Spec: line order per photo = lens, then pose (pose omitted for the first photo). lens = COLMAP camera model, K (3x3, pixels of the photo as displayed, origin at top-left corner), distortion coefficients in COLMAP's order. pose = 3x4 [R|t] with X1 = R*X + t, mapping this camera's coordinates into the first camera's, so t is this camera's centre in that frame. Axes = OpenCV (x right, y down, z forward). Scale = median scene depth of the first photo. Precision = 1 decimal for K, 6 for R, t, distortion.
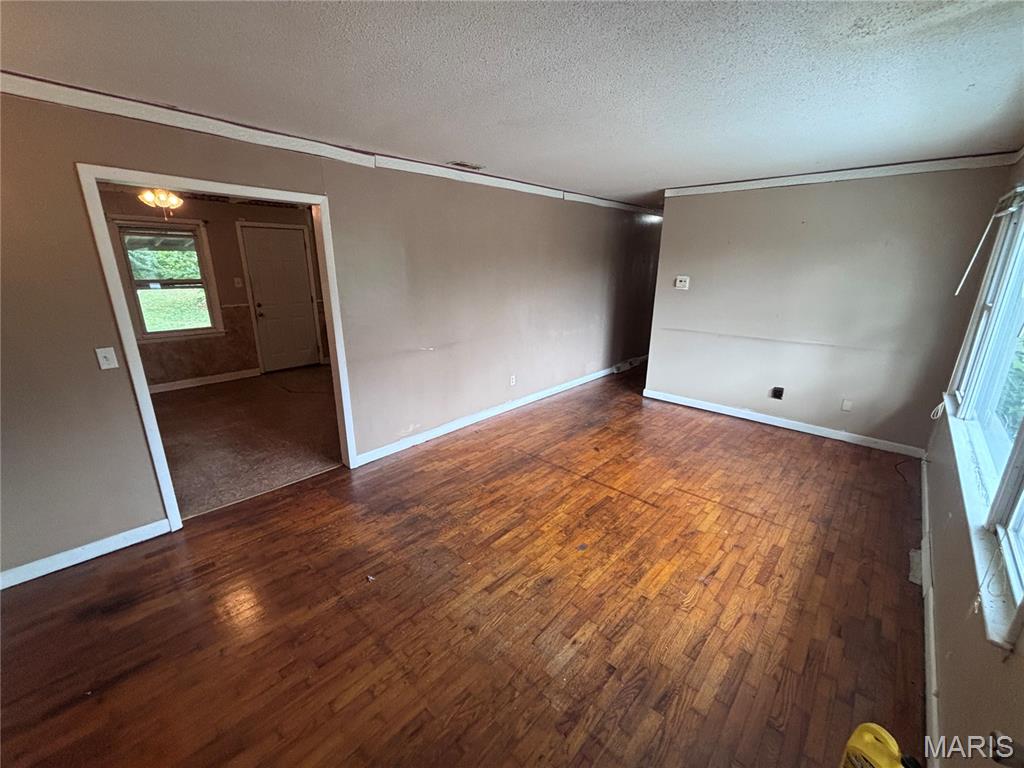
lens RADIAL K [[416.1, 0, 504.3], [0, 416.1, 380.9], [0, 0, 1]] dist [0.008962, -0.001058]
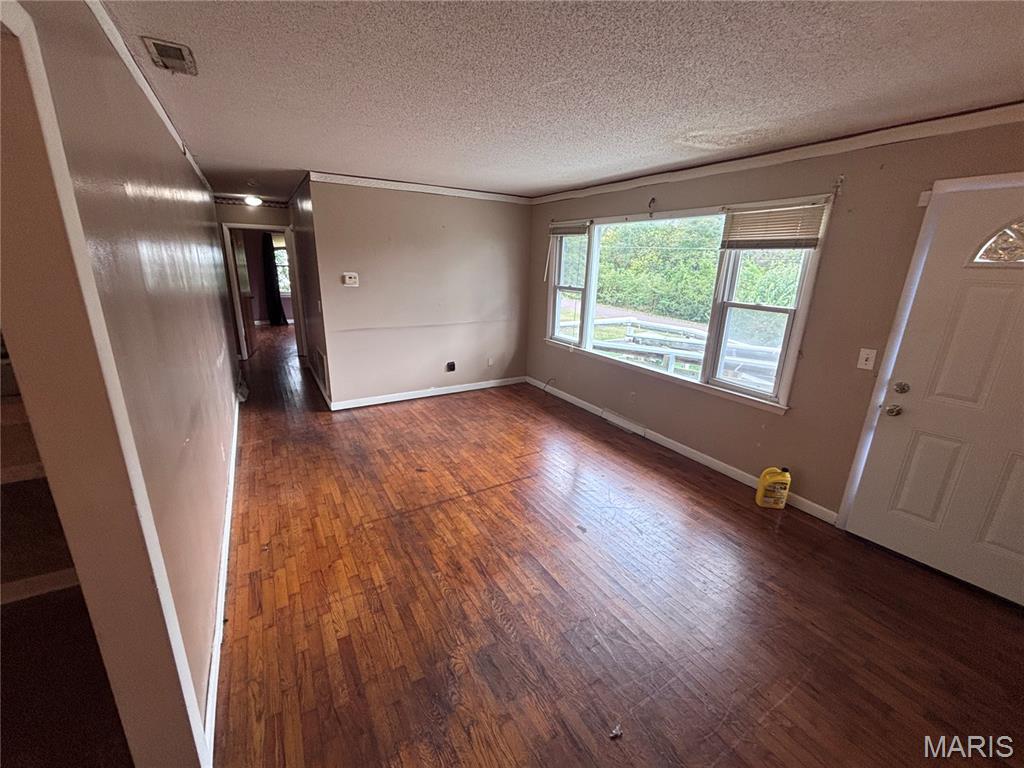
lens RADIAL K [[416.1, 0, 517.8], [0, 416.1, 382.5], [0, 0, 1]] dist [0.008962, -0.001058]
pose [[0.263013, -0.268547, 0.926664, -0.544805], [0.242142, 0.948112, 0.206035, -0.161460], [-0.933912, 0.170195, 0.314393, 0.539745]]
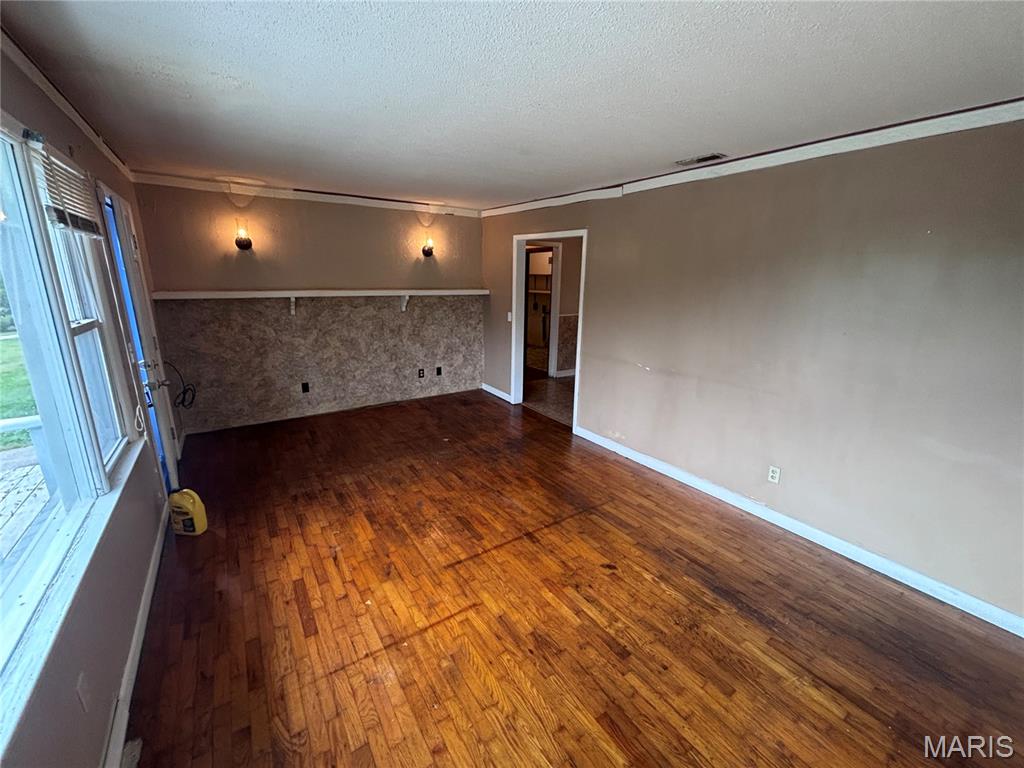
lens RADIAL K [[416.1, 0, 519.3], [0, 416.1, 380.2], [0, 0, 1]] dist [0.008962, -0.001058]
pose [[-0.197216, 0.232092, -0.952491, 0.866045], [-0.292104, 0.913532, 0.283080, -0.259003], [0.935832, 0.334054, -0.112368, 0.925769]]
